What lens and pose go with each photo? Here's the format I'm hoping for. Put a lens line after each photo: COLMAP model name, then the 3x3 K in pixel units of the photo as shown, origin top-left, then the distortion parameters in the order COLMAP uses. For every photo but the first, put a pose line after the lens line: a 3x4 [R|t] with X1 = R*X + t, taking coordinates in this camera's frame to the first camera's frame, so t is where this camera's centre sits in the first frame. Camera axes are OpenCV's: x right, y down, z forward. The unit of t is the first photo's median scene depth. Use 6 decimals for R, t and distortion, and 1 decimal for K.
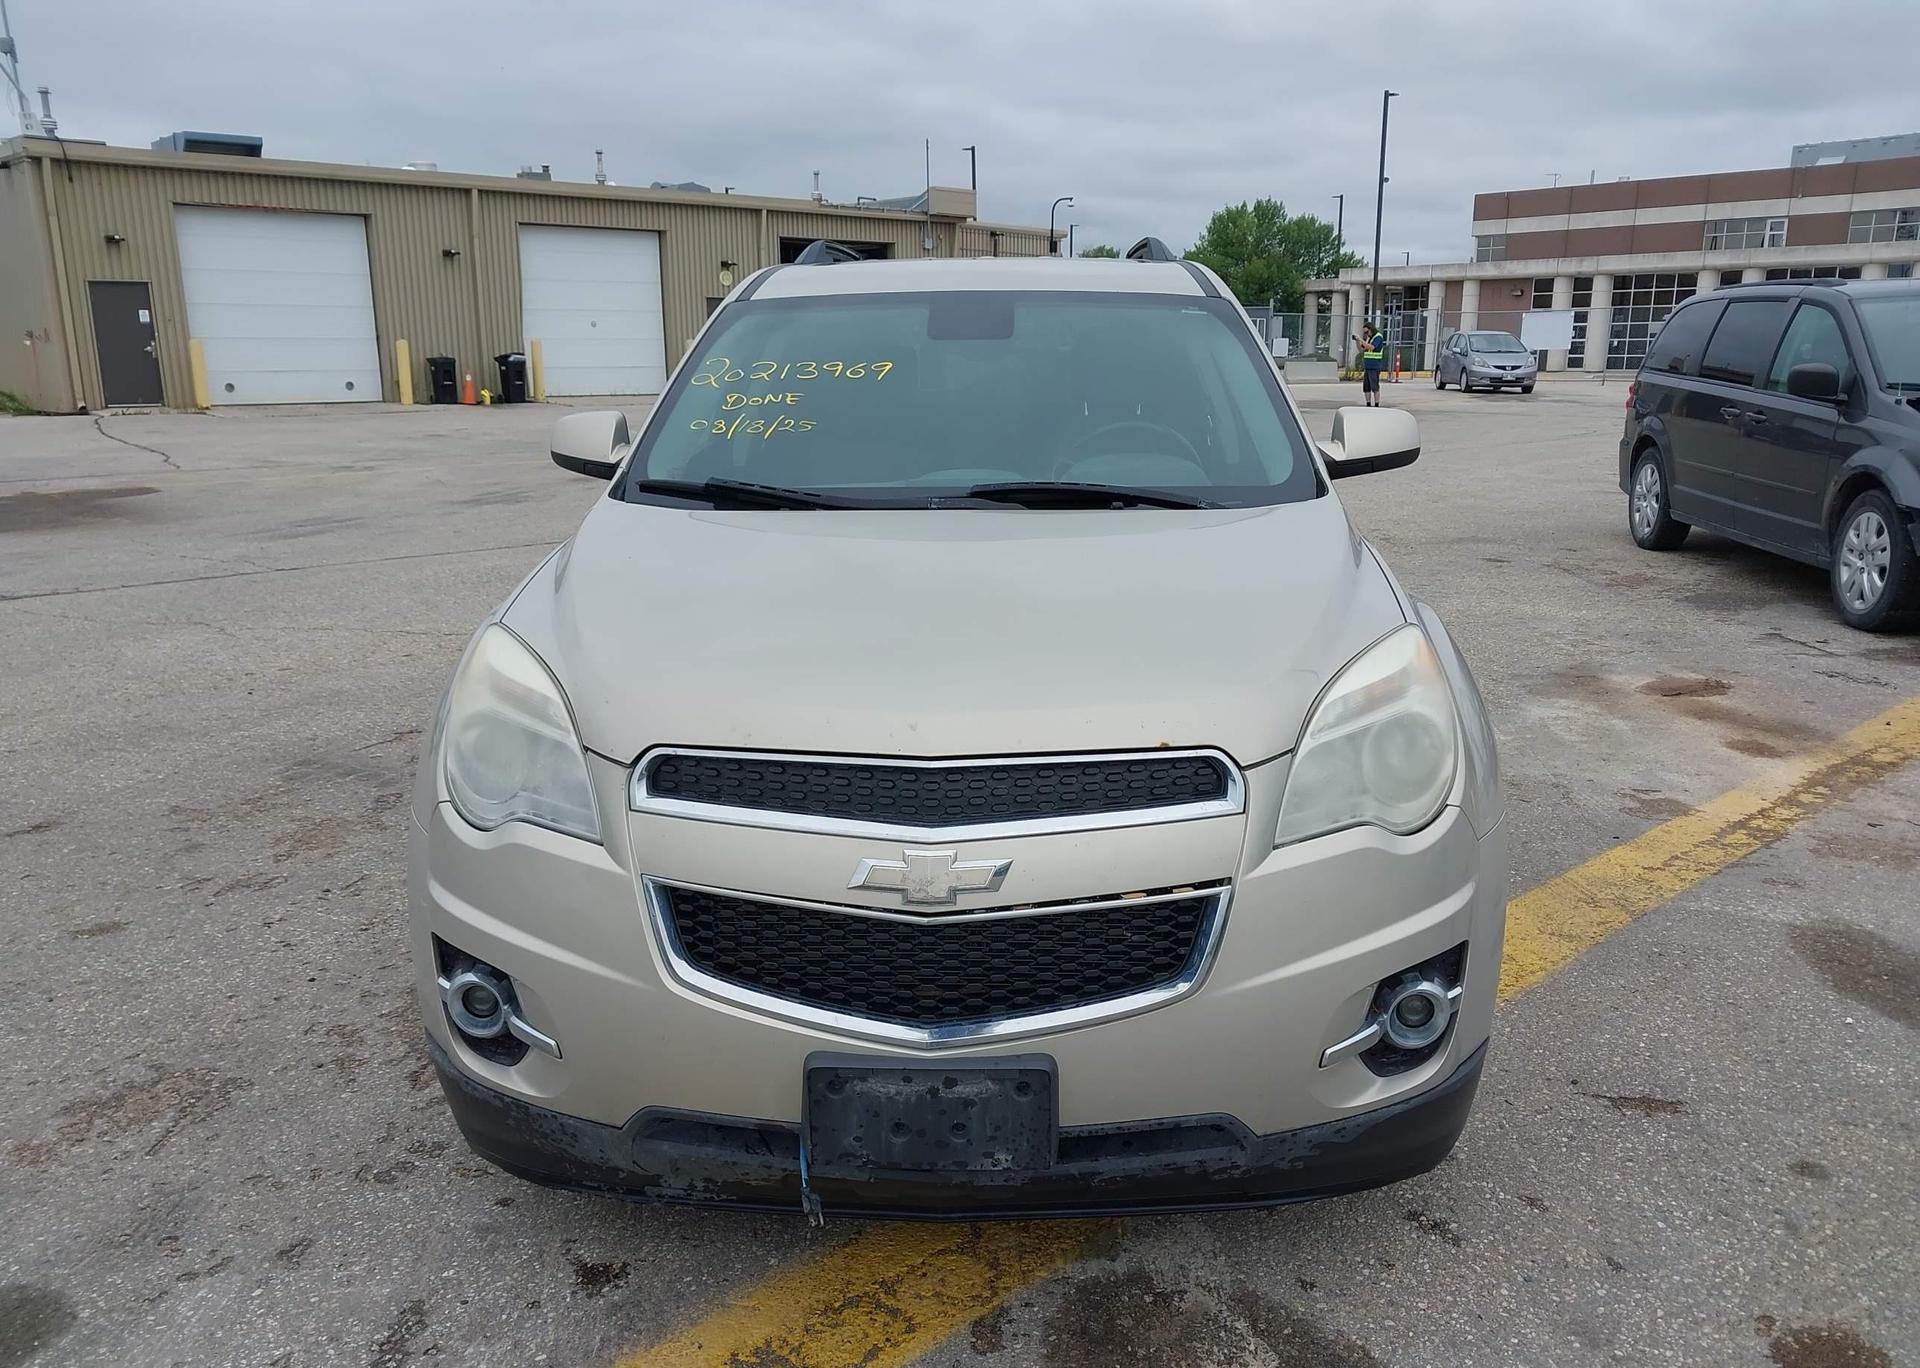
lens RADIAL K [[1548.6, 0, 1019.5], [0, 1548.6, 690.9], [0, 0, 1]] dist [0.007723, 0.010035]
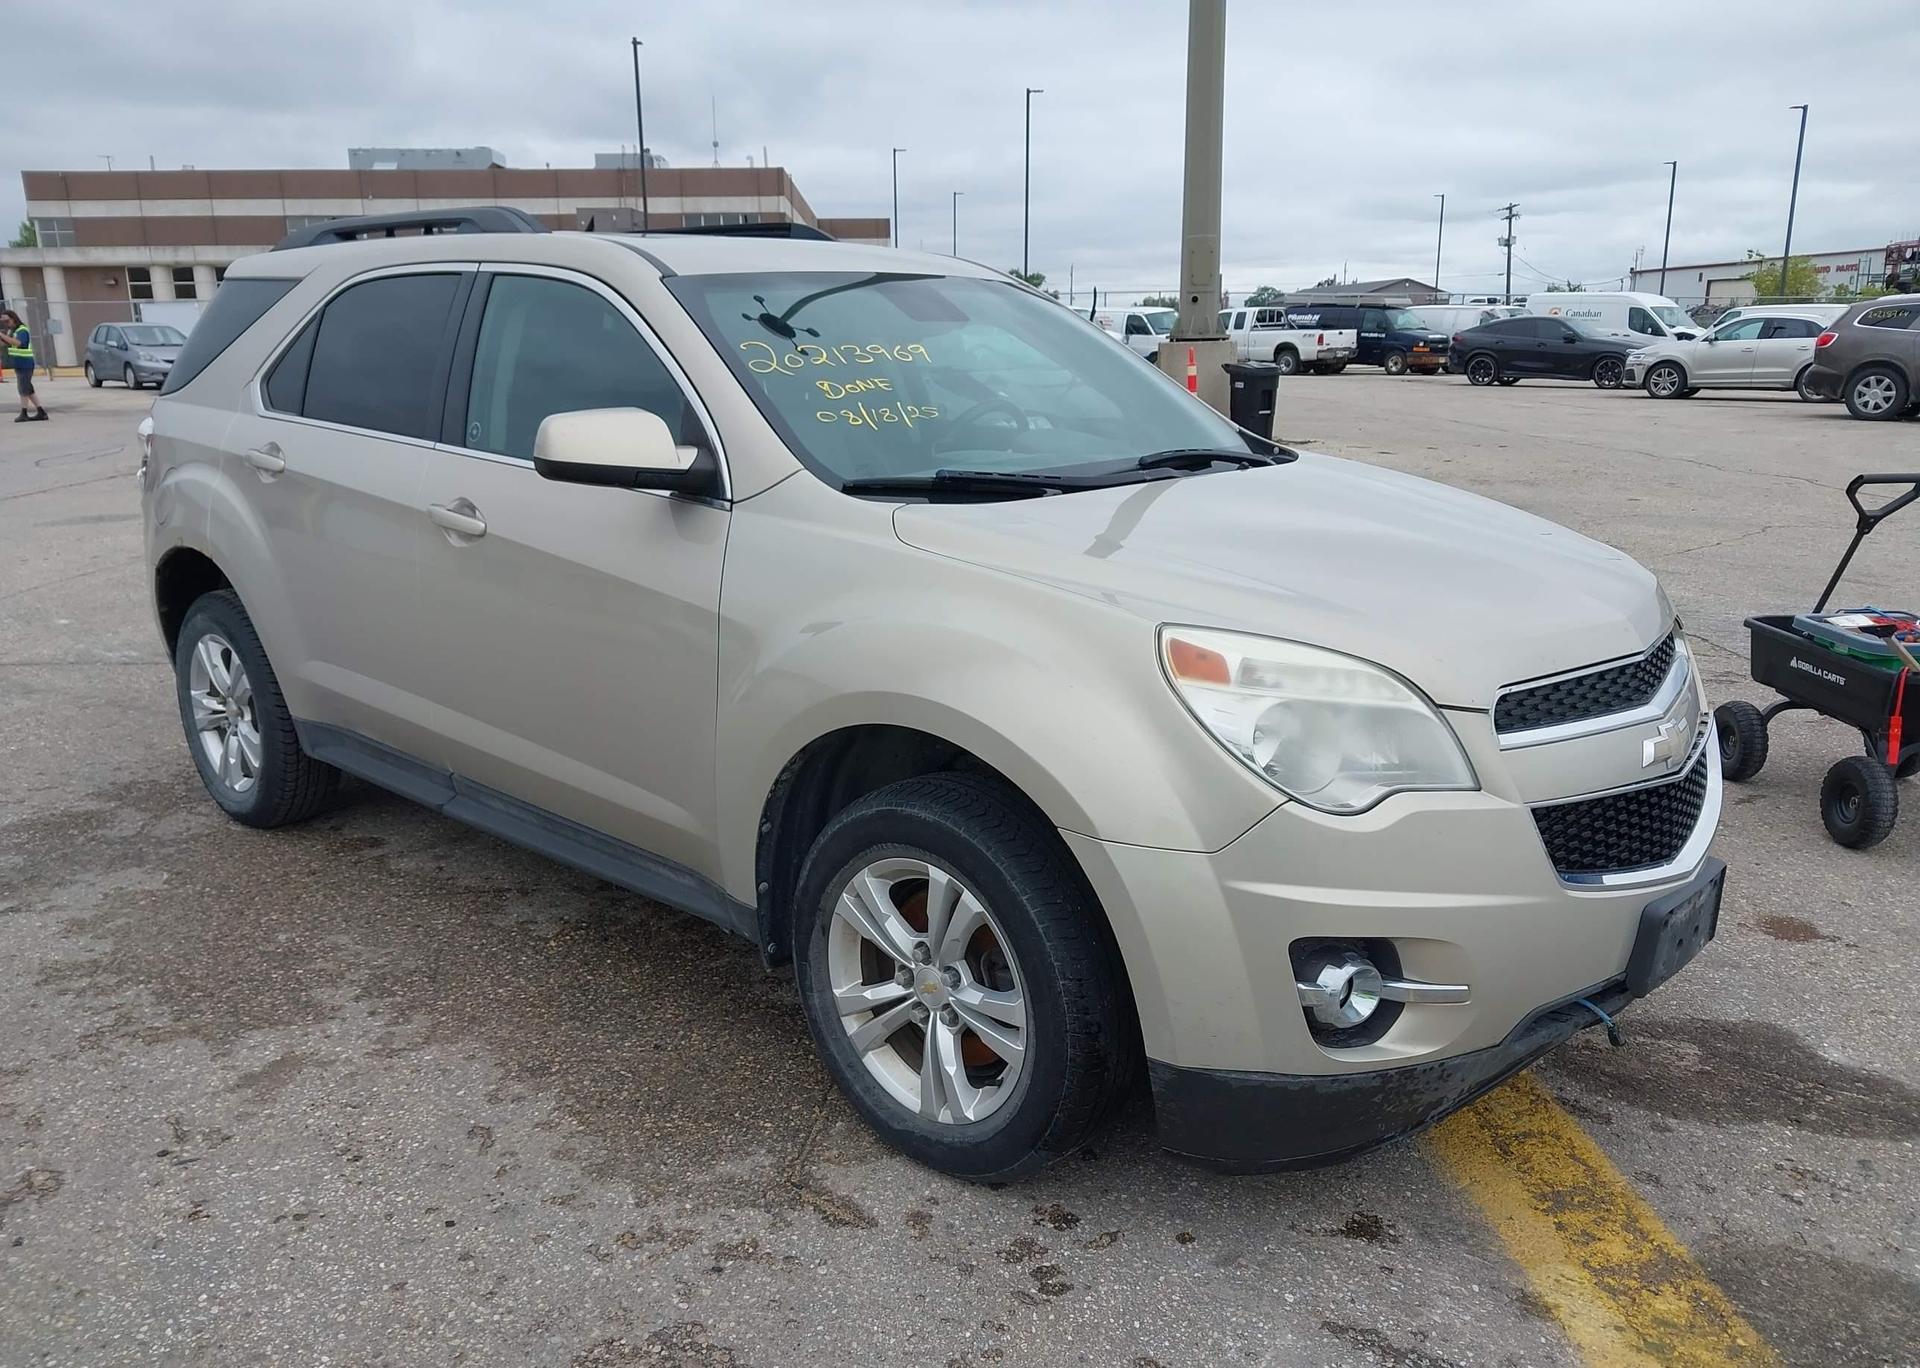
lens RADIAL K [[1516.1, 0, 990.0], [0, 1516.1, 679.6], [0, 0, 1]] dist [0.003478, 0.000114]
pose [[0.648759, -0.173022, 0.741064, -0.115255], [0.171514, 0.981999, 0.079124, -0.010670], [-0.741414, 0.075770, 0.666756, 0.050319]]
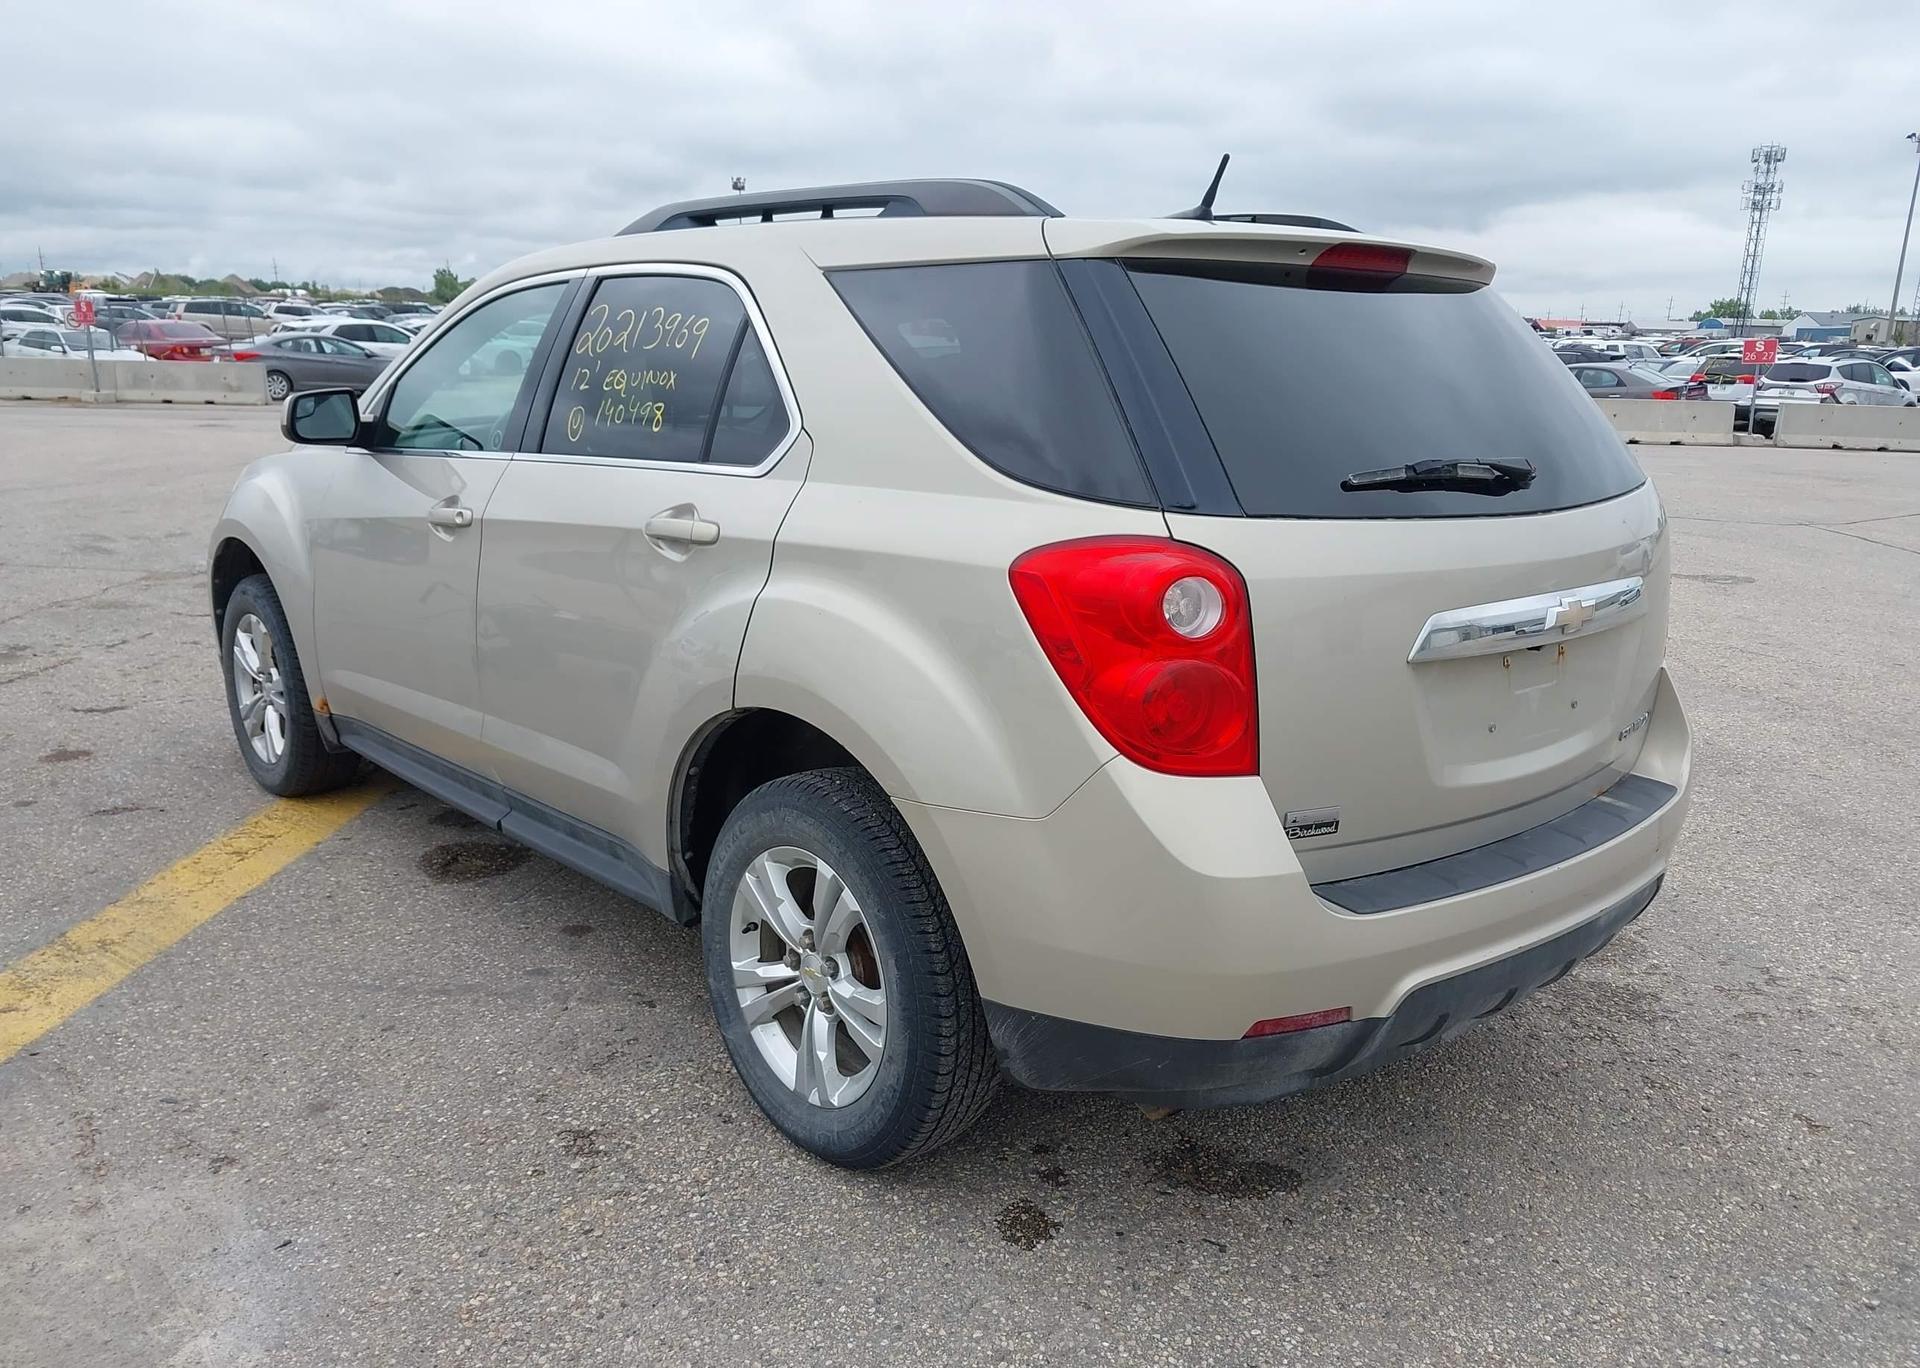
lens RADIAL K [[1572.5, 0, 963.1], [0, 1572.5, 754.9], [0, 0, 1]] dist [0.001512, -0.001861]
pose [[-0.750051, 0.161751, -0.641295, 0.097845], [-0.165497, 0.892884, 0.418772, -0.074923], [0.640339, 0.420232, -0.642939, 0.322844]]
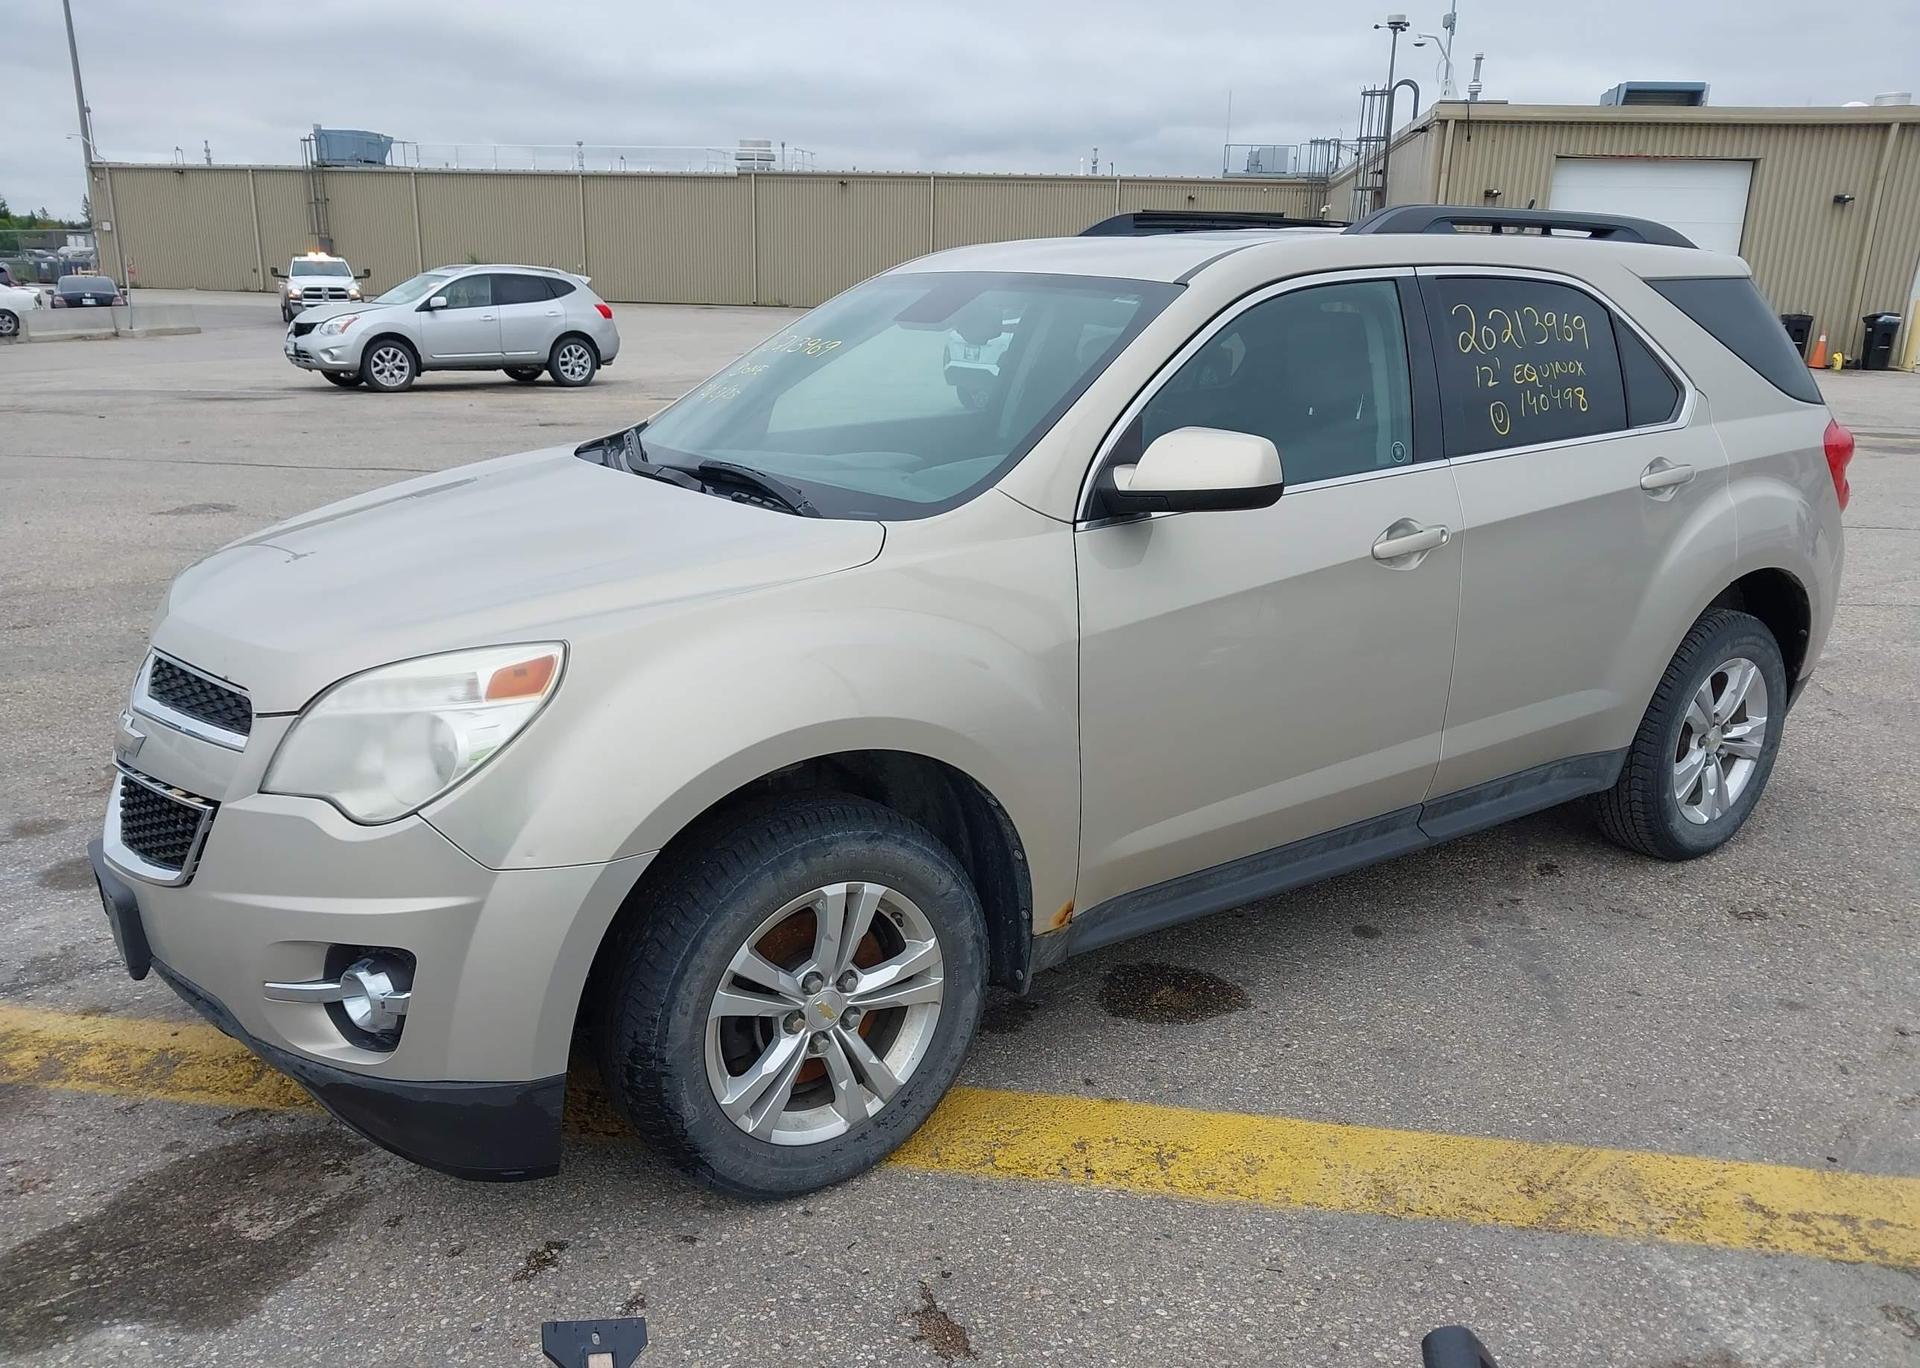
lens RADIAL K [[1565.9, 0, 977.6], [0, 1565.9, 745.6], [0, 0, 1]] dist [0.008141, -0.010671]
pose [[0.603170, 0.246858, -0.758450, 0.120316], [-0.199927, 0.967336, 0.155850, -0.019028], [0.772150, 0.057630, 0.632822, 0.062543]]
